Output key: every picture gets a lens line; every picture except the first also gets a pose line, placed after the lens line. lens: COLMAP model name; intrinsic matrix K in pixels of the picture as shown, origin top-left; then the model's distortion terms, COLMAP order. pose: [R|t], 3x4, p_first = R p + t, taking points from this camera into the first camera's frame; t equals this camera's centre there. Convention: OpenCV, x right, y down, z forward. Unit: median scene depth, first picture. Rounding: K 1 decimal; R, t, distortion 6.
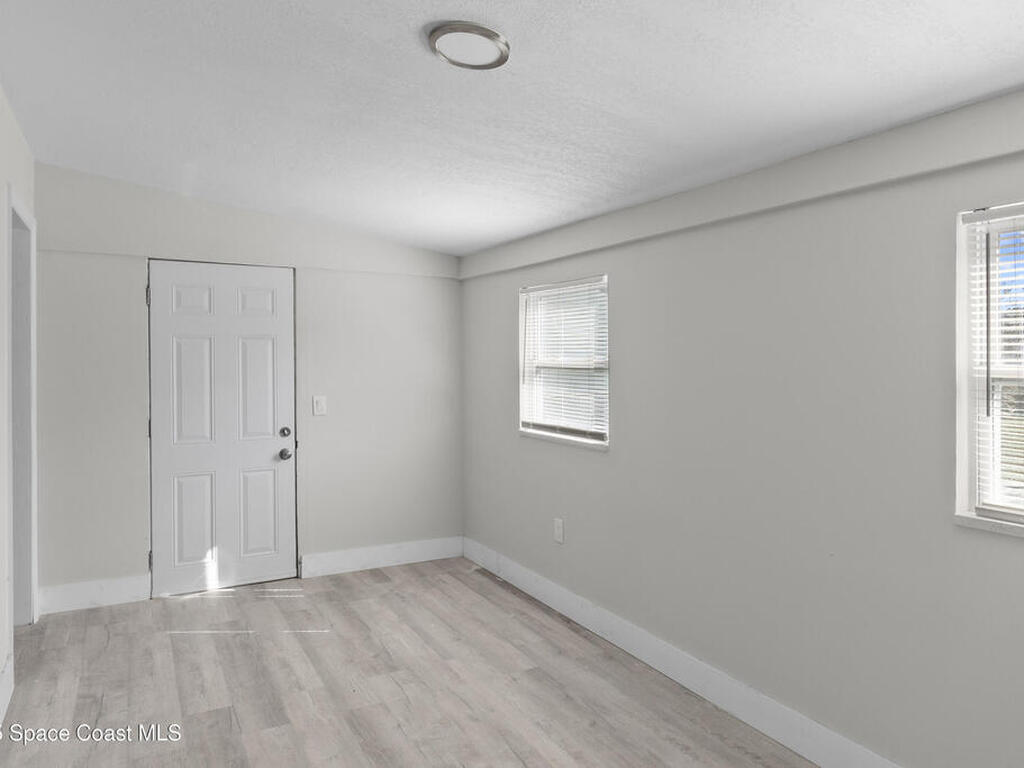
lens RADIAL K [[701.1, 0, 511.8], [0, 701.1, 367.8], [0, 0, 1]] dist [0.004745, -0.003362]
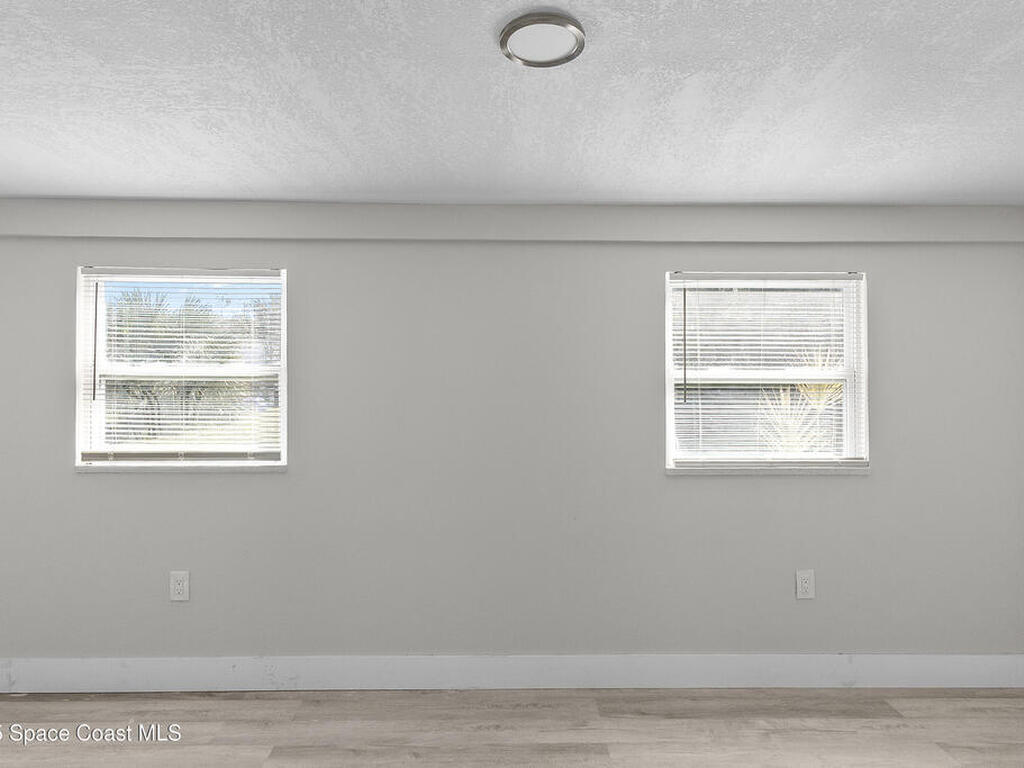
lens RADIAL K [[693.4, 0, 509.1], [0, 693.4, 364.3], [0, 0, 1]] dist [0.008634, -0.008878]
pose [[0.456185, 0.009807, 0.889831, -0.497793], [0.009854, 0.999822, -0.016071, 0.002070], [-0.889830, 0.016100, 0.456008, 0.348597]]
